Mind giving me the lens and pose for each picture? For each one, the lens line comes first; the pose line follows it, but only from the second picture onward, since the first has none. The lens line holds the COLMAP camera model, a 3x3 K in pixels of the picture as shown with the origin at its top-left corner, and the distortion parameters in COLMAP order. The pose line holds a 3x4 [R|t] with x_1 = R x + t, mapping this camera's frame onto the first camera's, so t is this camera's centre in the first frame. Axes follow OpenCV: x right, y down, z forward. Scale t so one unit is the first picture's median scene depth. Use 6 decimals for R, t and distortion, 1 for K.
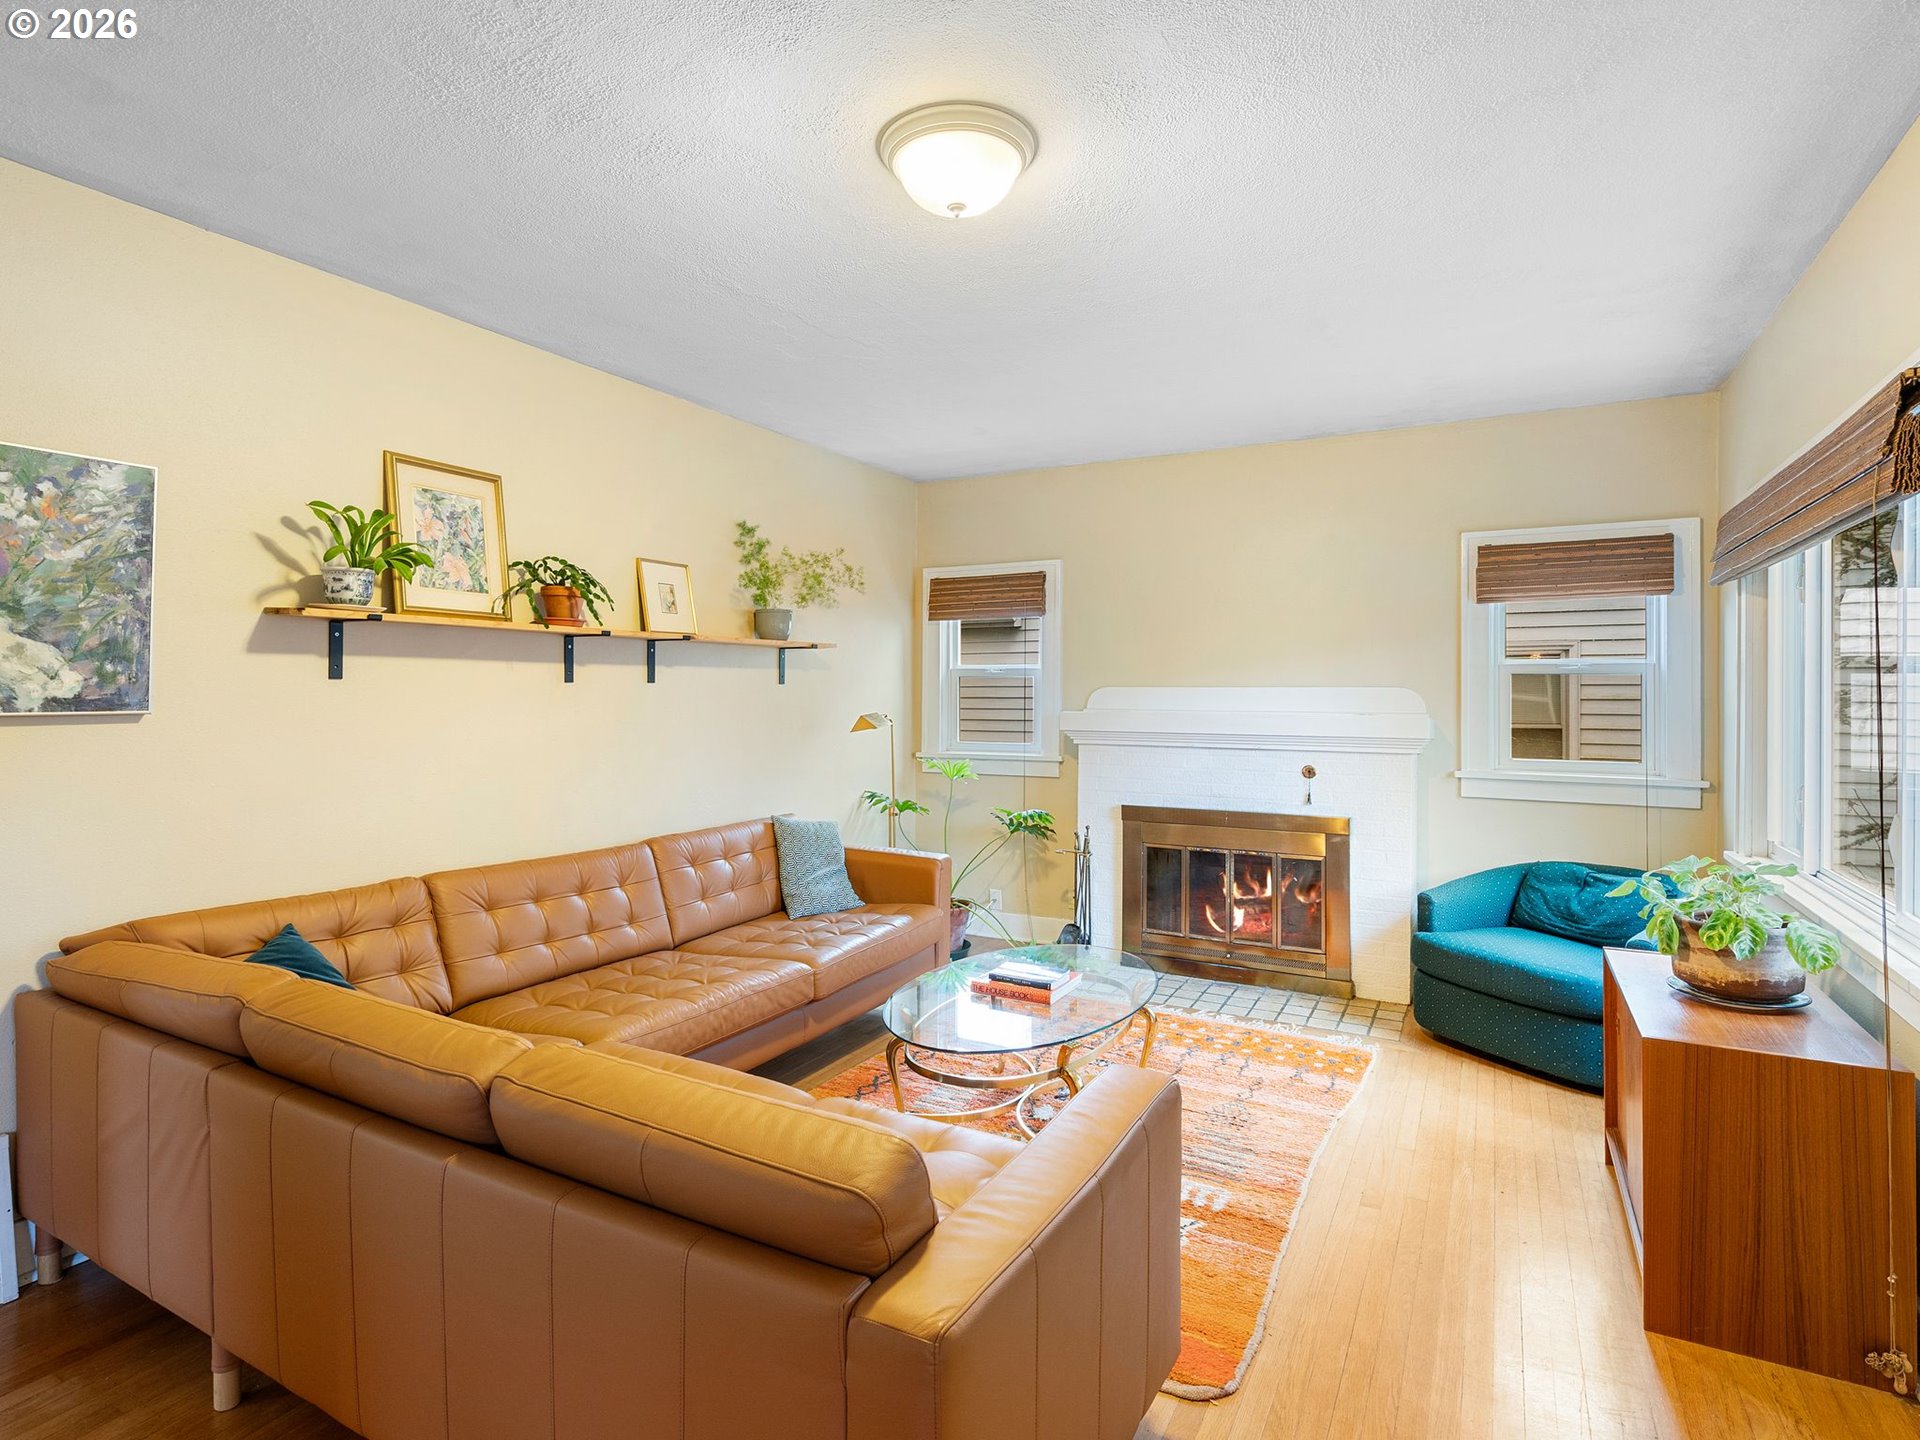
lens RADIAL K [[1004.2, 0, 958.6], [0, 1004.2, 708.4], [0, 0, 1]] dist [-0.004552, -0.000303]
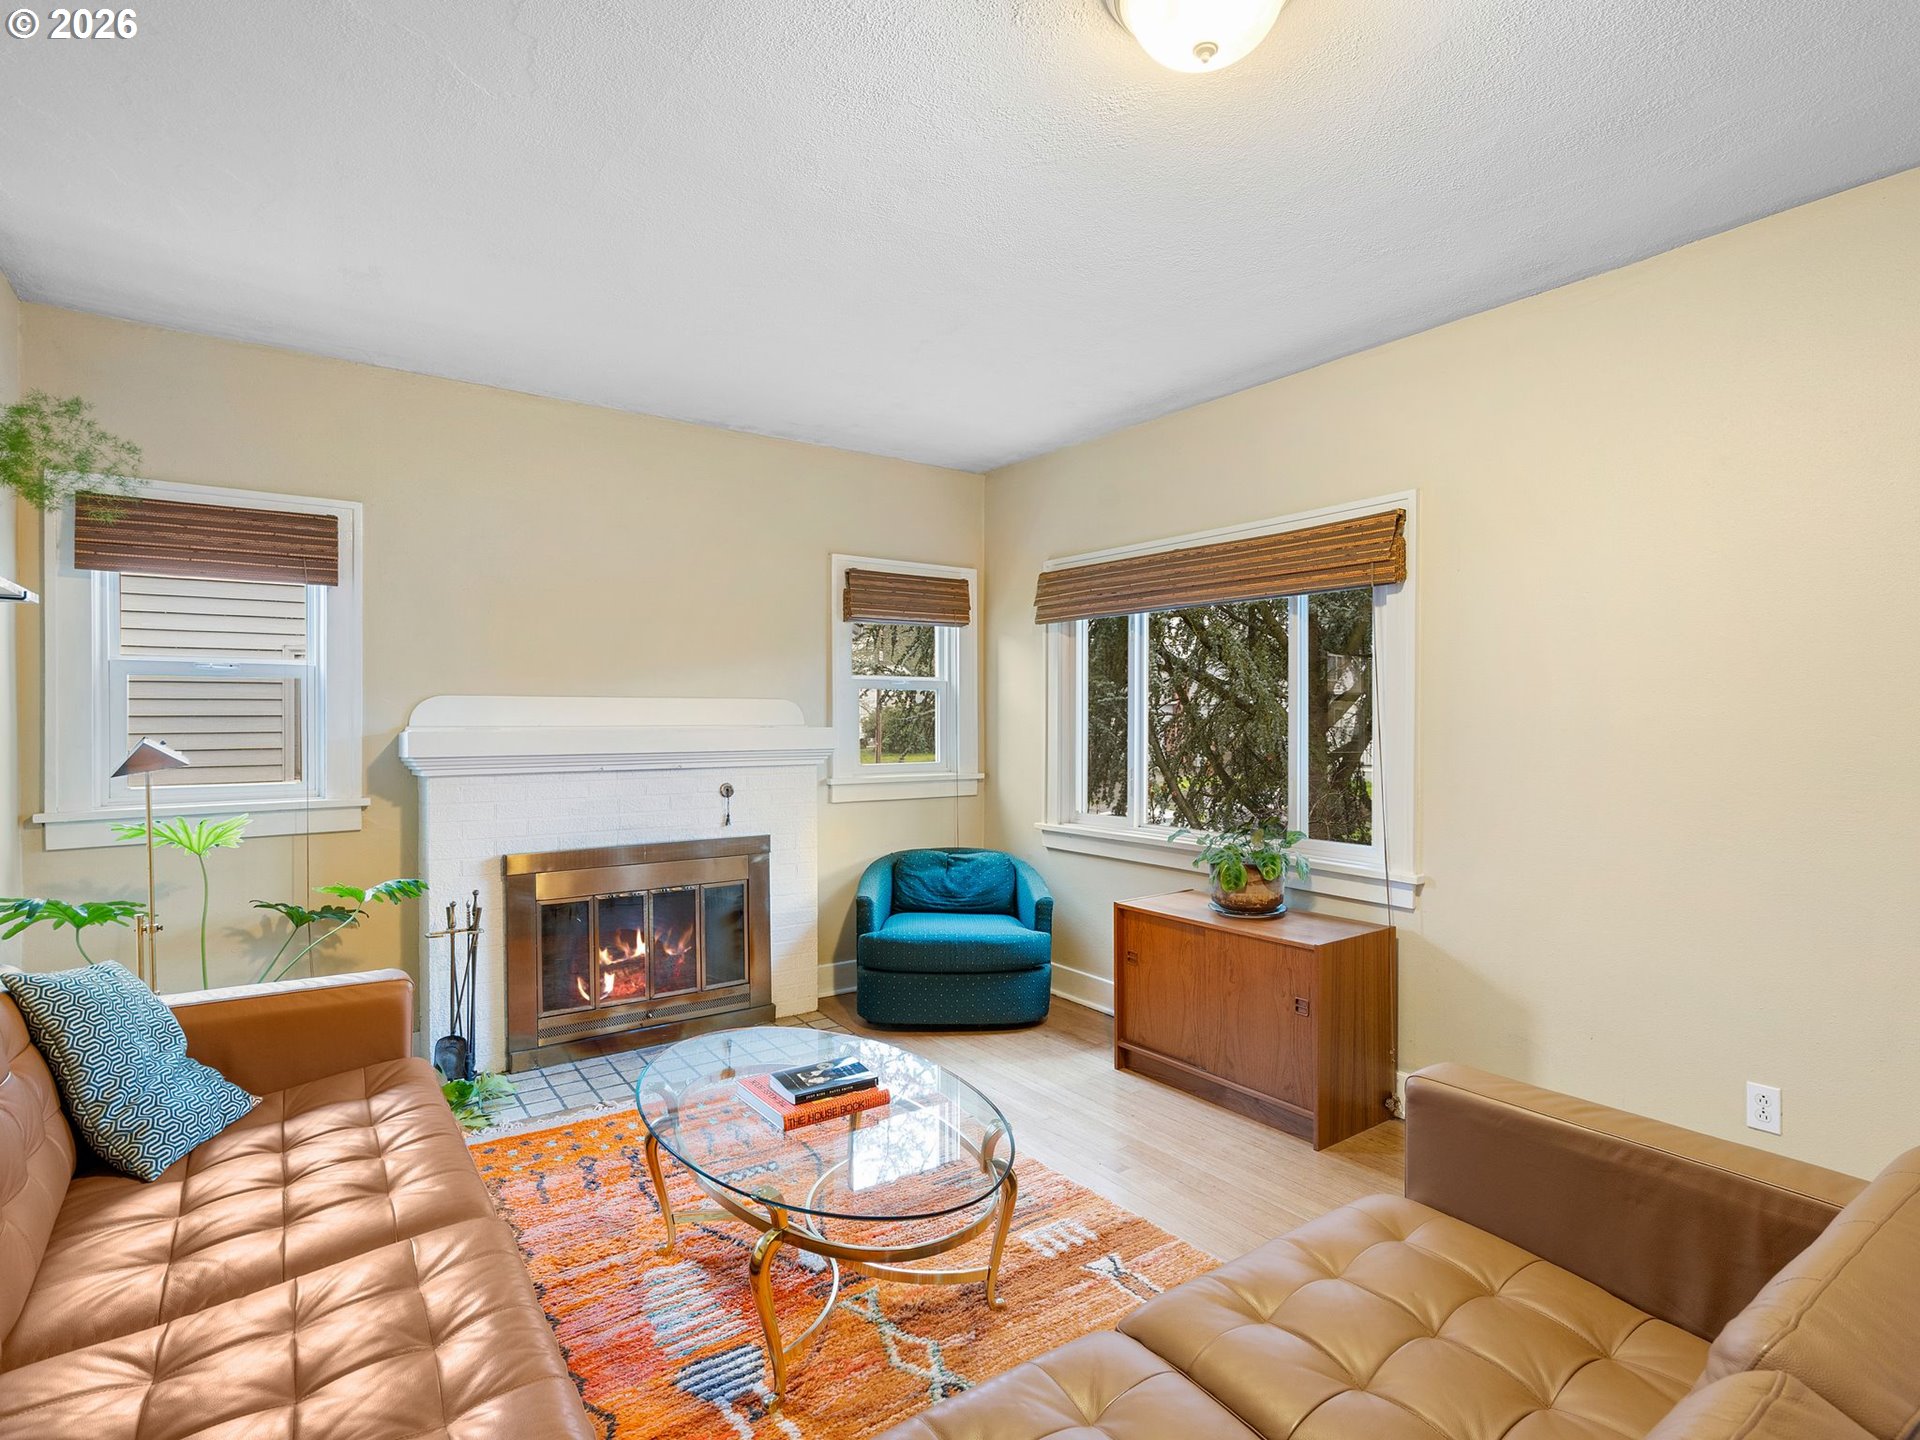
lens RADIAL K [[998.2, 0, 957.5], [0, 998.2, 726.2], [0, 0, 1]] dist [-0.002223, -0.000131]
pose [[0.424976, -0.011930, 0.905126, -0.392111], [0.014502, 0.999875, 0.006370, 0.002325], [-0.905089, 0.010419, 0.425095, 0.425256]]
